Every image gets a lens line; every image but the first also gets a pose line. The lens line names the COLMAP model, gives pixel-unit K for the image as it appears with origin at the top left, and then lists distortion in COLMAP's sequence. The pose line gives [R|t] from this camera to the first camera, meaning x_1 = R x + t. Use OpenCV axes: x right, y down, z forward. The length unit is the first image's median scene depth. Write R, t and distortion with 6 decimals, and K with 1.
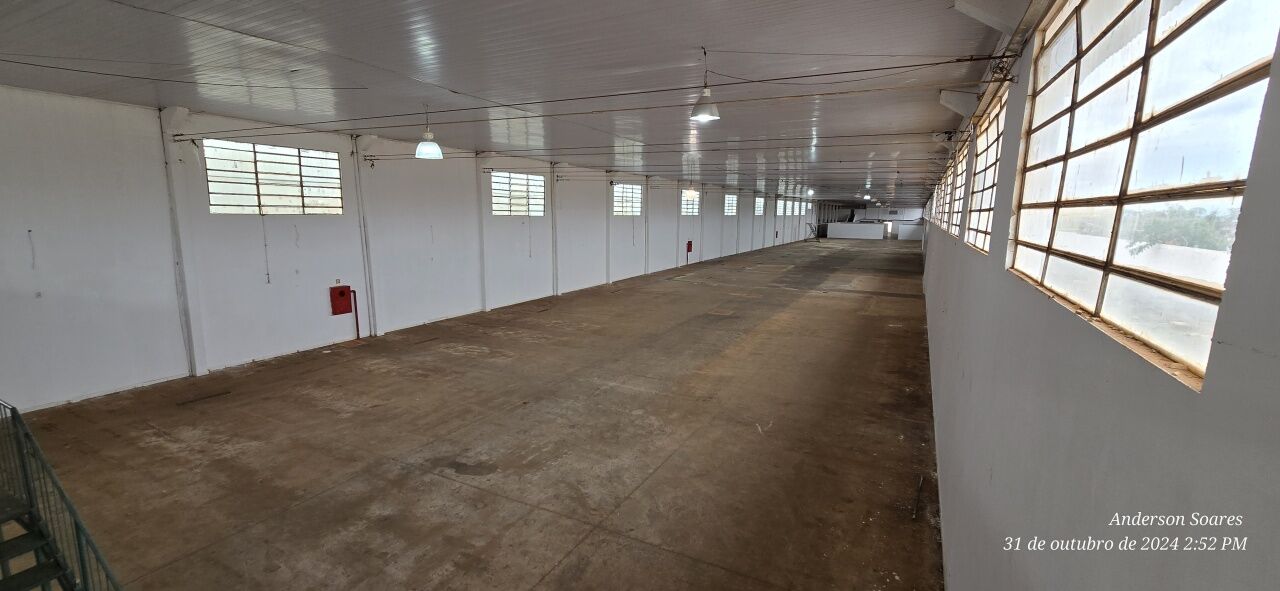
lens RADIAL K [[521.4, 0, 643.8], [0, 521.4, 297.4], [0, 0, 1]] dist [-0.000053, -0.001119]
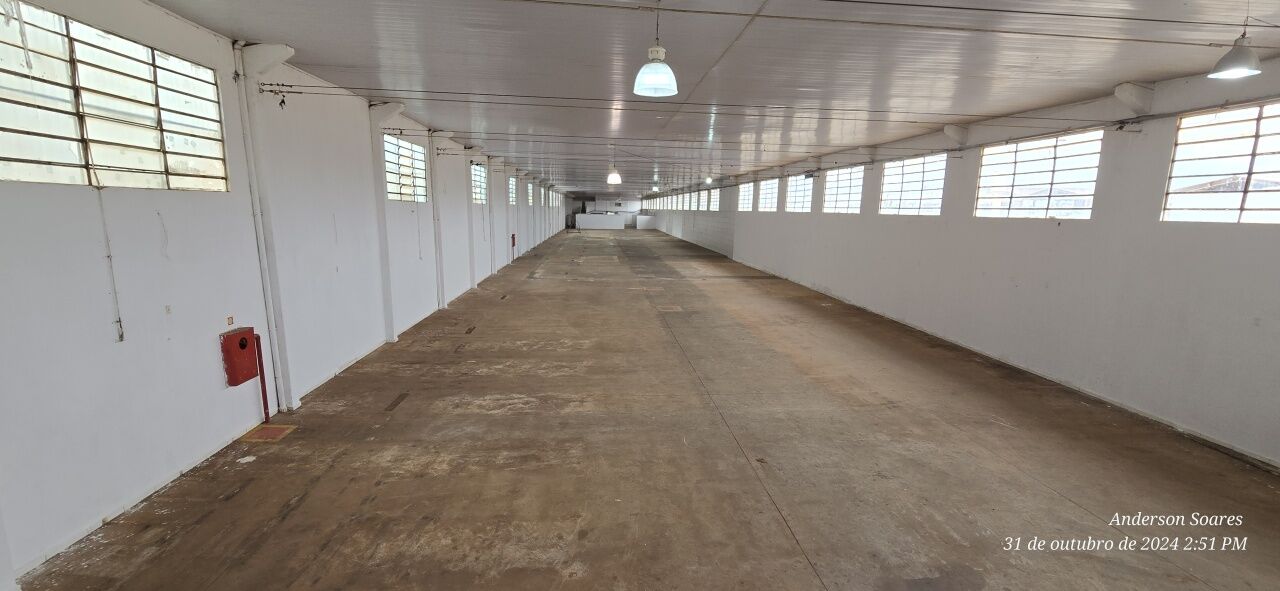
lens RADIAL K [[521.4, 0, 643.8], [0, 521.4, 297.4], [0, 0, 1]] dist [-0.000053, -0.001119]
pose [[0.849707, -0.088840, 0.519717, -0.539528], [0.081664, 0.995983, 0.036736, -0.042416], [-0.520892, 0.011228, 0.853549, 0.365461]]
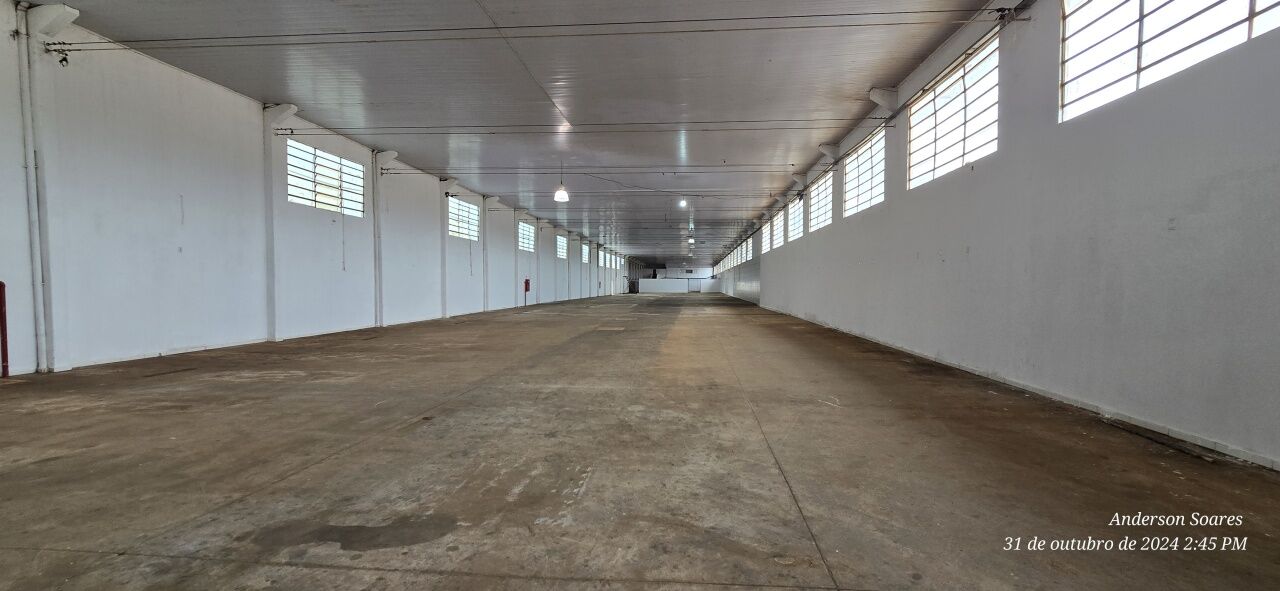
lens RADIAL K [[521.4, 0, 643.8], [0, 521.4, 297.4], [0, 0, 1]] dist [-0.000053, -0.001119]
pose [[0.927878, -0.023816, 0.372122, -0.165585], [0.073119, 0.990205, -0.118946, 0.121804], [-0.365644, 0.137577, 0.920531, 0.311224]]
